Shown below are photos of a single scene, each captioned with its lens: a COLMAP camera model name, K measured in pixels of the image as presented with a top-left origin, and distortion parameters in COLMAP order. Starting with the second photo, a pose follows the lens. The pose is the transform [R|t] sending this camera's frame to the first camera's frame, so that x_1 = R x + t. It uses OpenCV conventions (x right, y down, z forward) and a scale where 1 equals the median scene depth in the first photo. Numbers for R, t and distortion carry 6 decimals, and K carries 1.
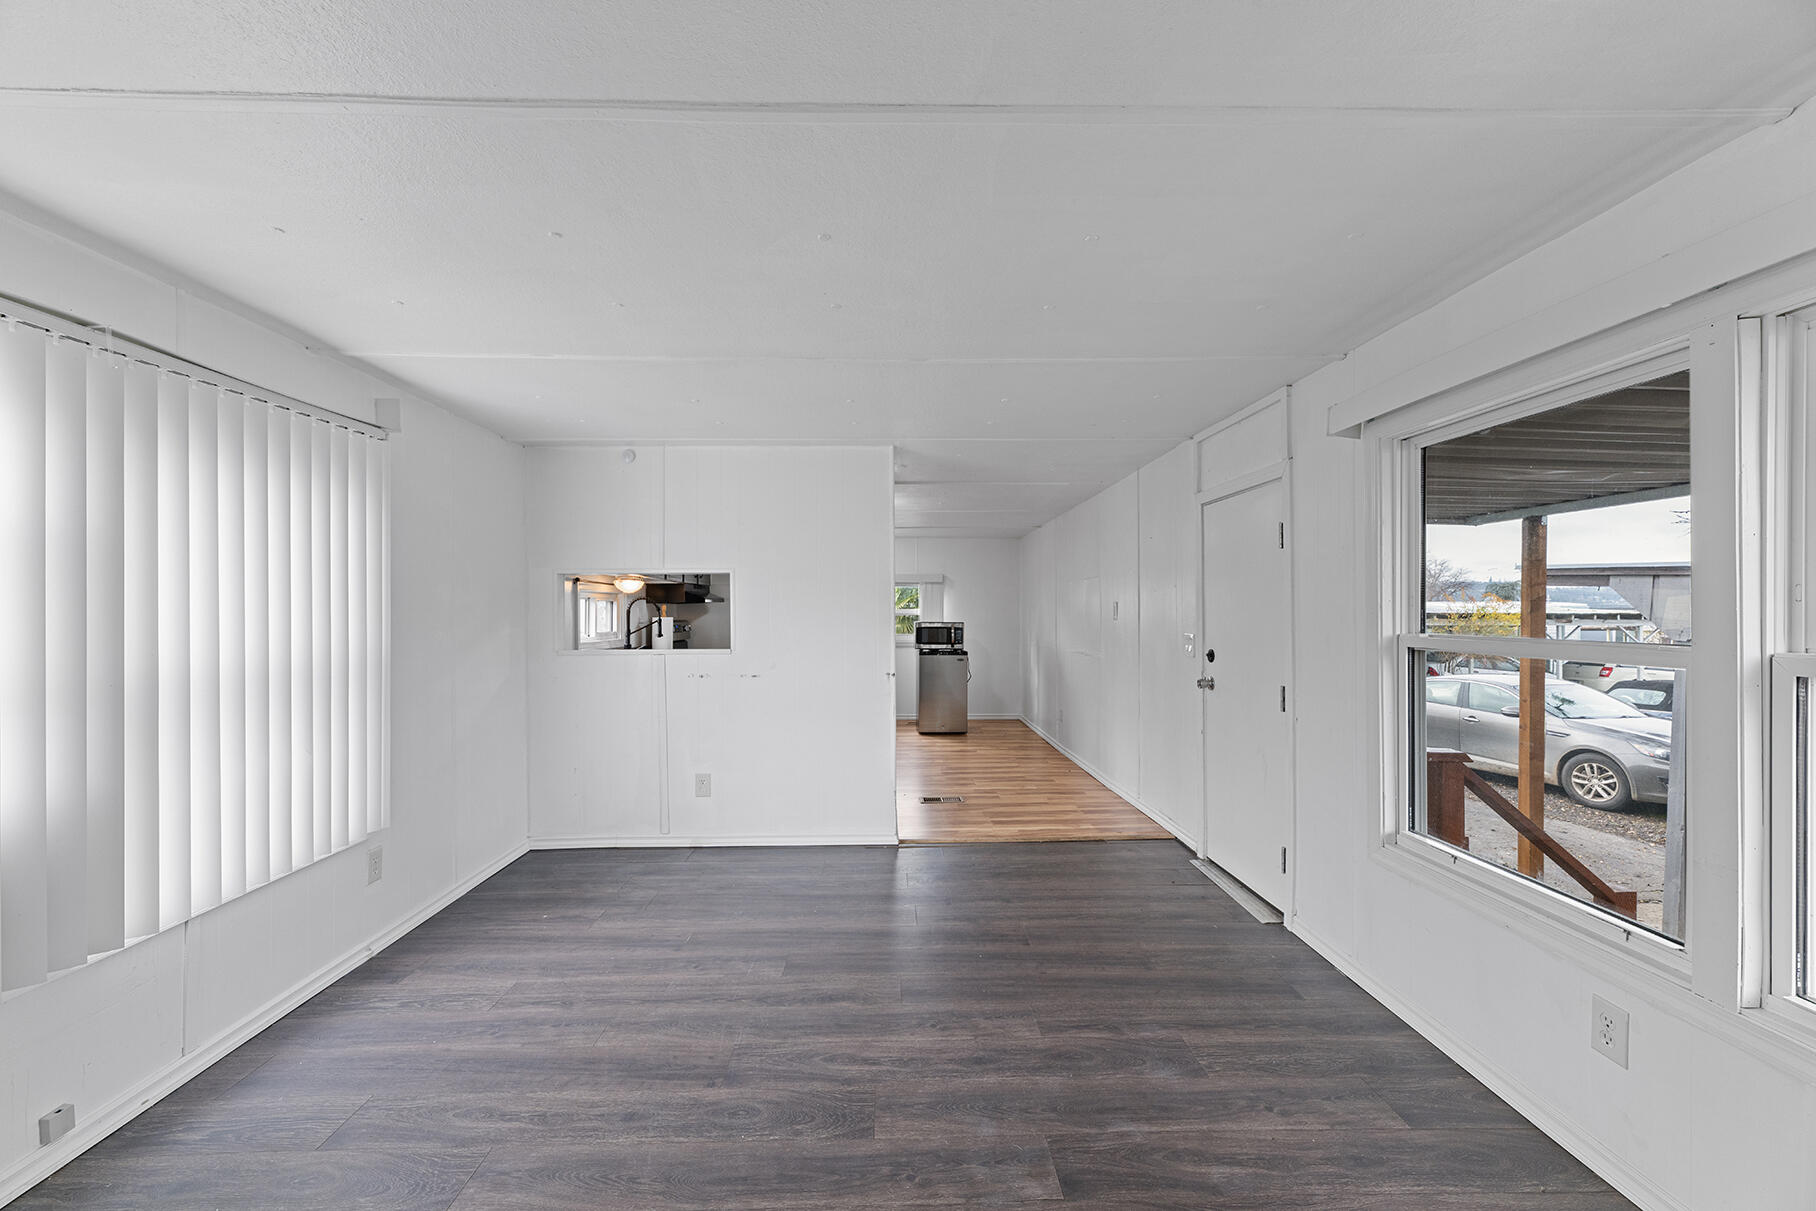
lens RADIAL K [[753.0, 0, 906.2], [0, 753.0, 625.4], [0, 0, 1]] dist [-0.001716, -0.000492]
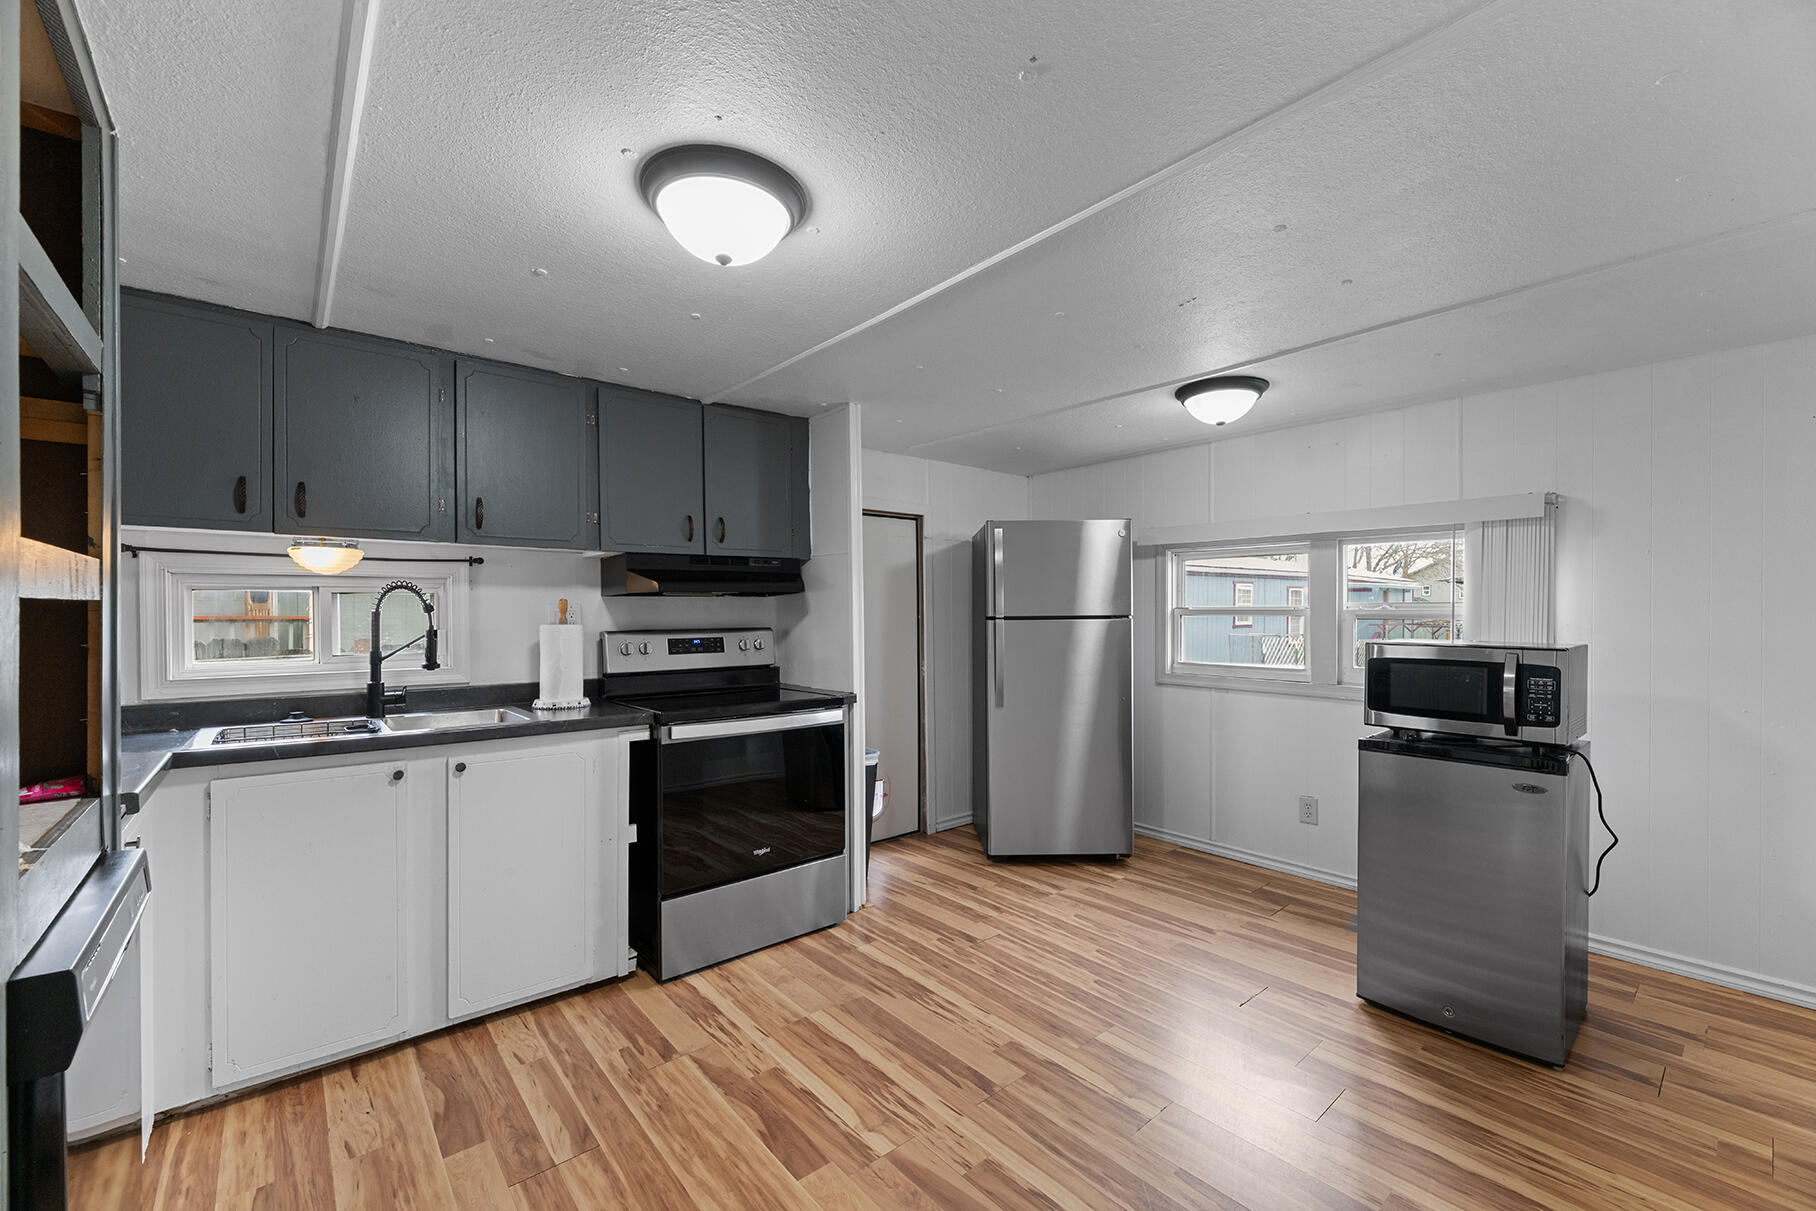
lens RADIAL K [[729.7, 0, 912.0], [0, 729.7, 615.5], [0, 0, 1]] dist [-0.001549, -0.000181]
pose [[0.630411, -0.000234, -0.776262, 0.131185], [-0.010756, 0.999901, -0.009036, -0.010528], [0.776187, 0.014046, 0.630346, 0.656653]]
